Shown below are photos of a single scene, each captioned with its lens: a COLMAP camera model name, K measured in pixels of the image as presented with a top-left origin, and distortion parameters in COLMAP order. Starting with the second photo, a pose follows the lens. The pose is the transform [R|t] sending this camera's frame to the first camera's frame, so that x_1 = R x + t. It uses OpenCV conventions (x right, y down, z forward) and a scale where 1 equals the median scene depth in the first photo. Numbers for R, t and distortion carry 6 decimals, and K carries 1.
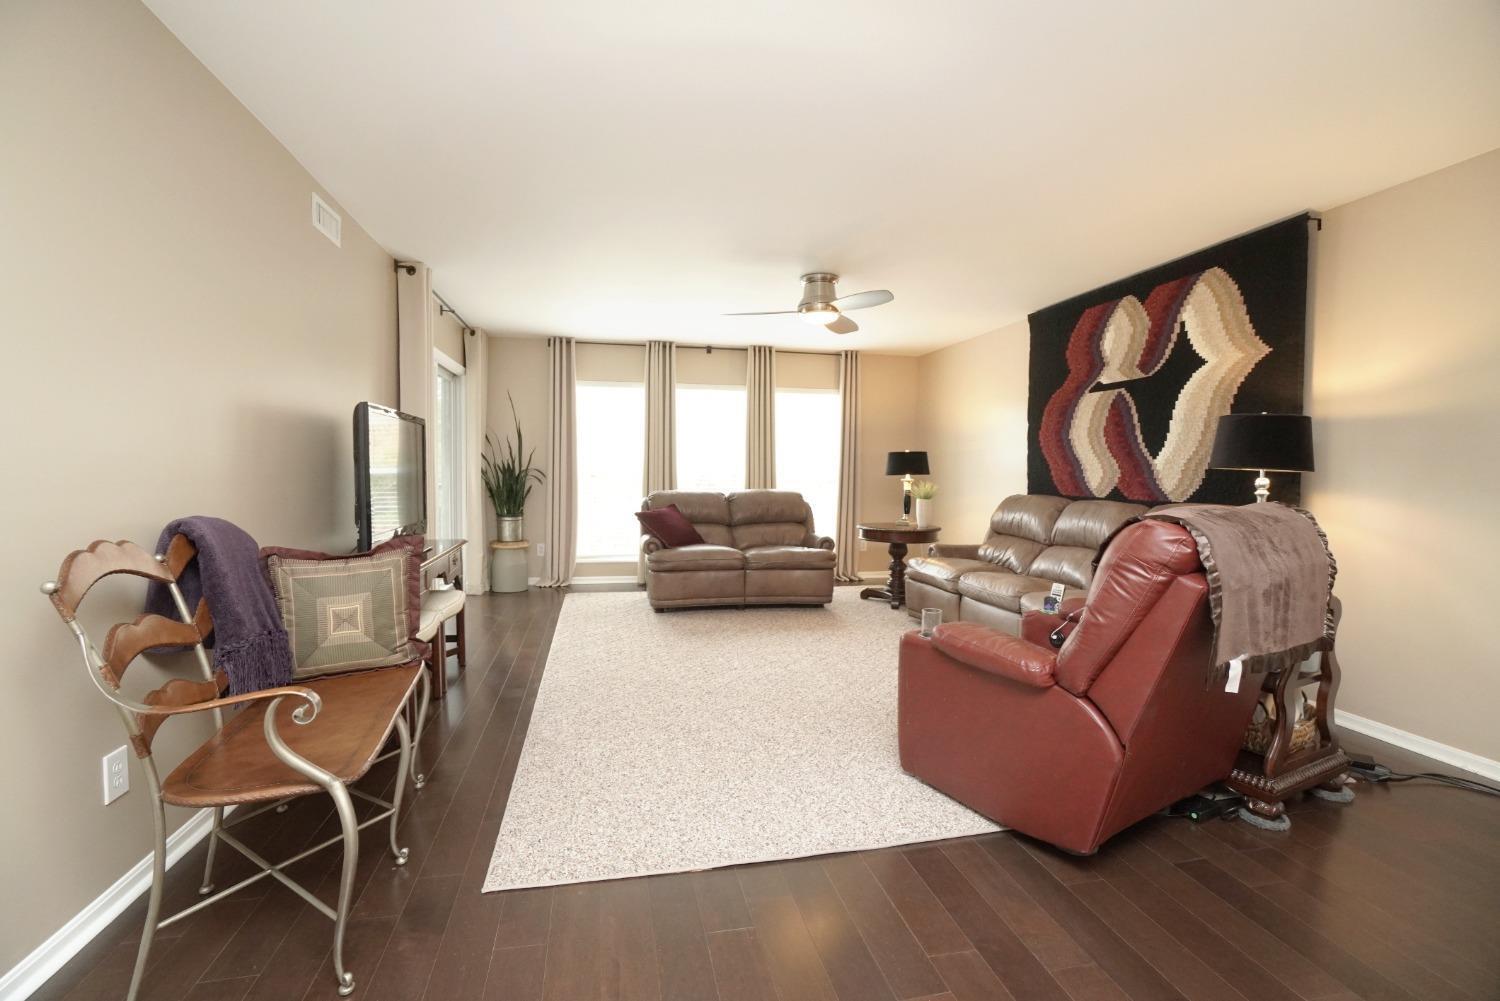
lens RADIAL K [[659.8, 0, 737.8], [0, 659.8, 502.4], [0, 0, 1]] dist [-0.066684, 0.024661]
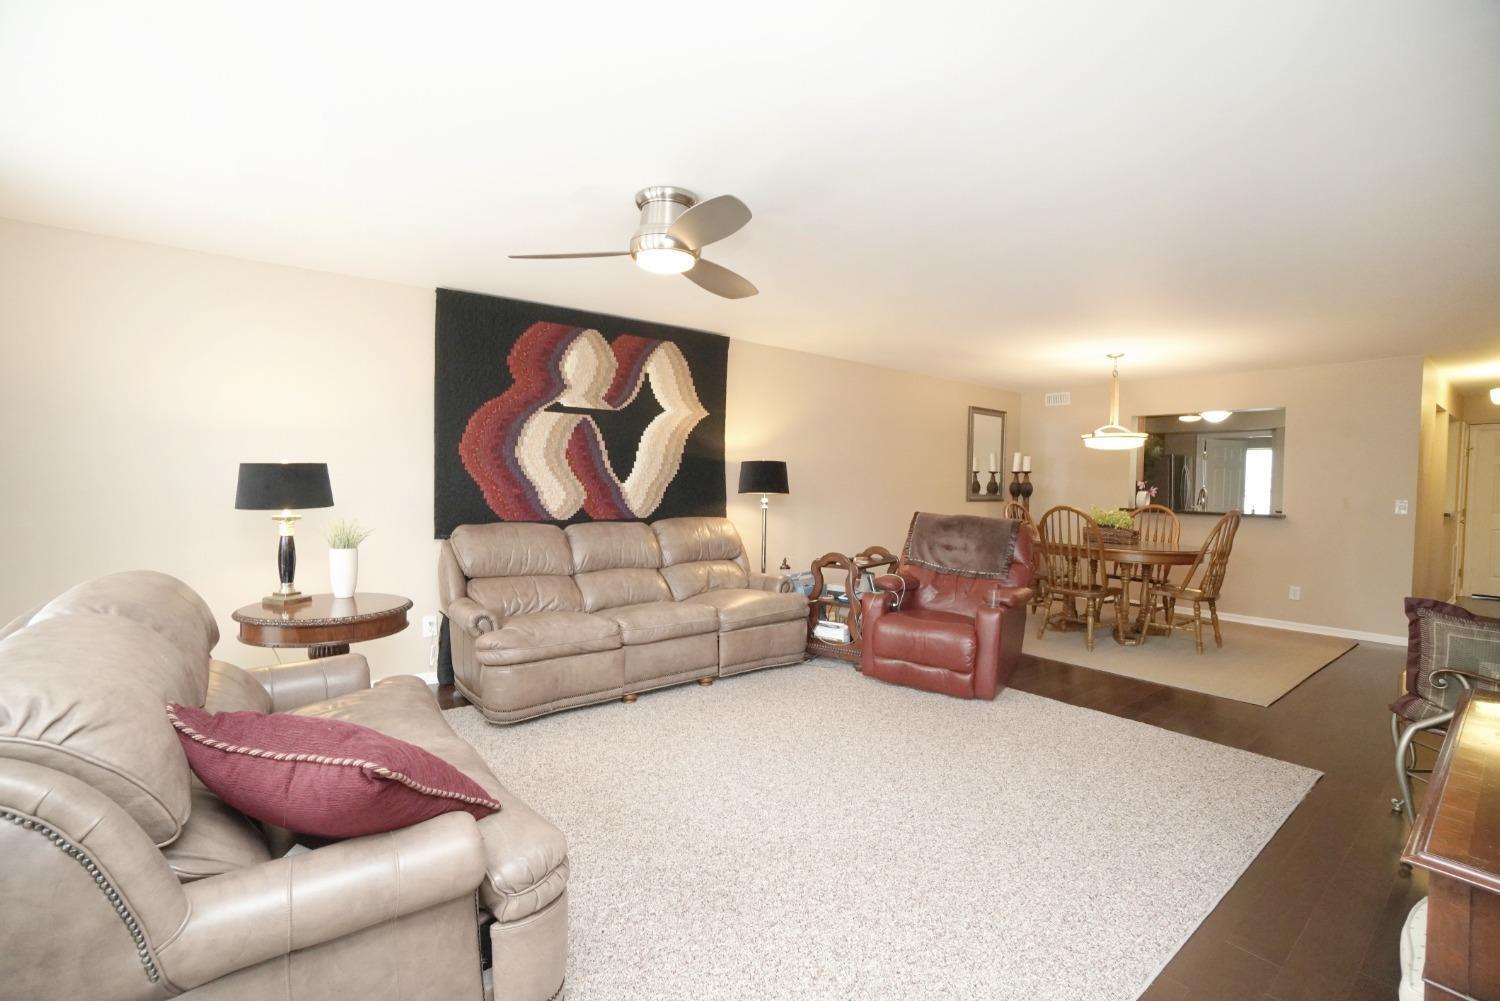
lens RADIAL K [[659.8, 0, 737.8], [0, 659.8, 502.4], [0, 0, 1]] dist [-0.066684, 0.024661]
pose [[-0.445546, -0.045939, 0.894080, -0.419464], [0.024184, 0.997701, 0.063315, -0.083791], [-0.894932, 0.049832, -0.443410, 1.102071]]
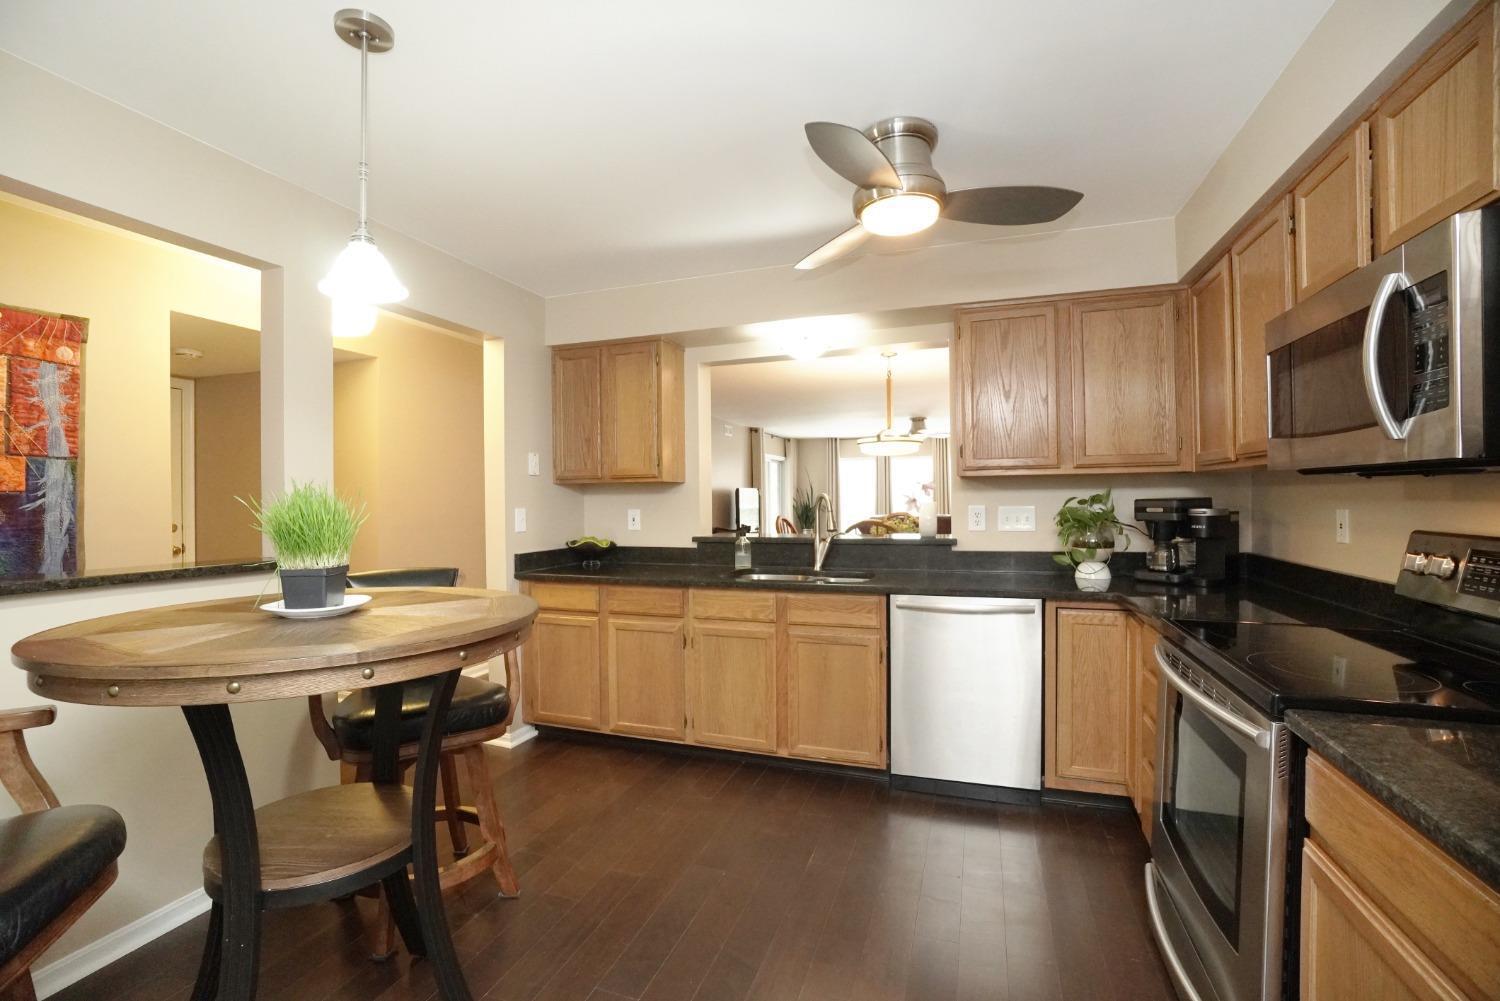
lens RADIAL K [[659.8, 0, 737.8], [0, 659.8, 502.4], [0, 0, 1]] dist [-0.066684, 0.024661]
pose [[0.856478, -0.022951, -0.515674, 0.655757], [-0.000681, 0.998960, -0.045591, 0.040732], [0.516184, 0.039399, 0.855571, -1.077628]]
